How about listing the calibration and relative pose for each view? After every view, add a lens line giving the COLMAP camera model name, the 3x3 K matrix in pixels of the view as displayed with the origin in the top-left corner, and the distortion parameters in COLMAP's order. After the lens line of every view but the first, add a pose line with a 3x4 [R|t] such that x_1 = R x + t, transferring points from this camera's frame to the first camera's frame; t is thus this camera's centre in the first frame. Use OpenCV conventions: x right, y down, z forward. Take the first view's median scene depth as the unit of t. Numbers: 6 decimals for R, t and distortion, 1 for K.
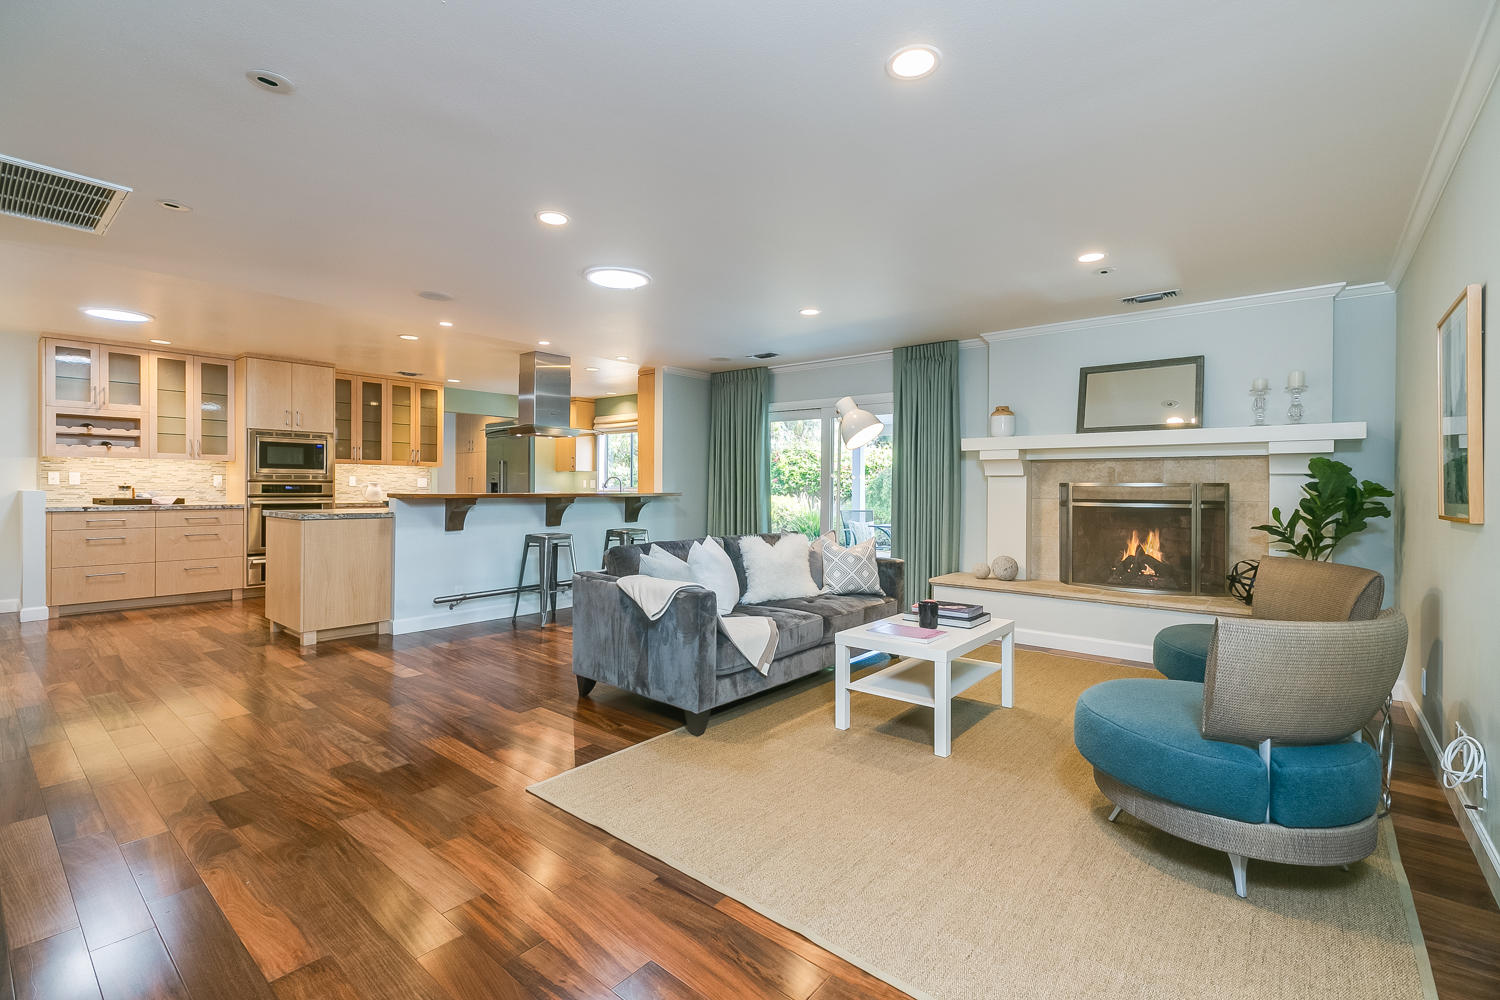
lens RADIAL K [[666.7, 0, 757.2], [0, 666.7, 493.8], [0, 0, 1]] dist [-0.002049, 0.001734]
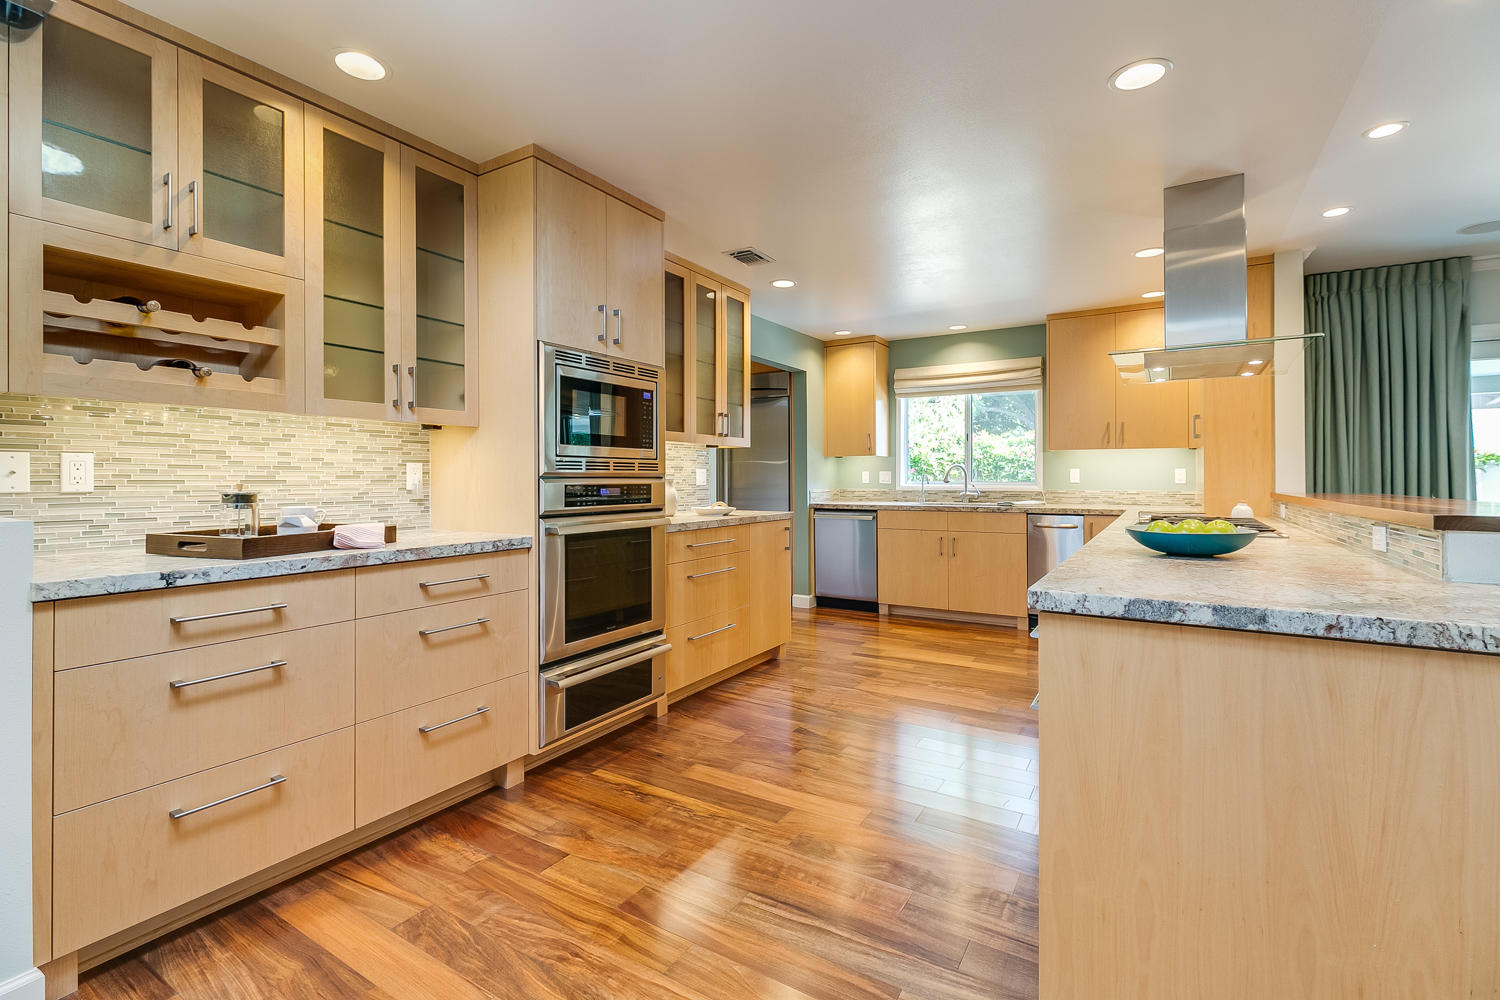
lens RADIAL K [[666.7, 0, 733.7], [0, 666.7, 480.6], [0, 0, 1]] dist [-0.002049, 0.001734]
pose [[0.991152, -0.007748, 0.132508, -0.799187], [0.008629, 0.999944, -0.006082, -0.015468], [-0.132453, 0.007172, 0.991163, 0.680179]]
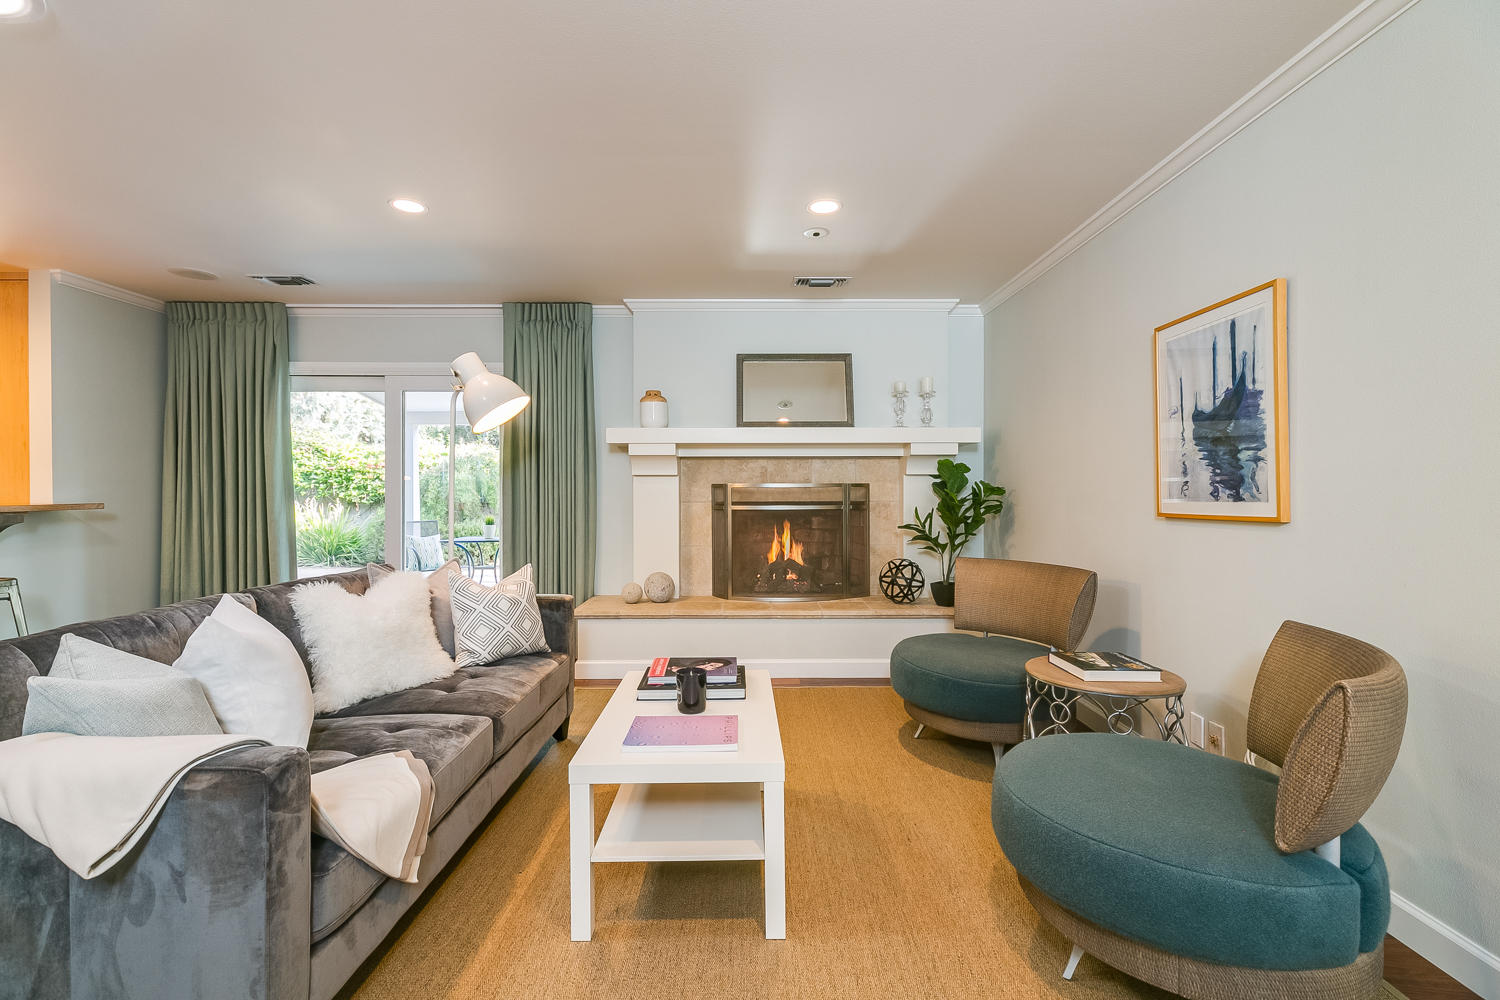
lens RADIAL K [[666.7, 0, 747.5], [0, 666.7, 493.0], [0, 0, 1]] dist [-0.002049, 0.001734]
pose [[0.773084, -0.009549, 0.634232, -0.061201], [0.012846, 0.999917, -0.000605, -0.002893], [-0.634174, 0.008615, 0.773142, 0.280987]]
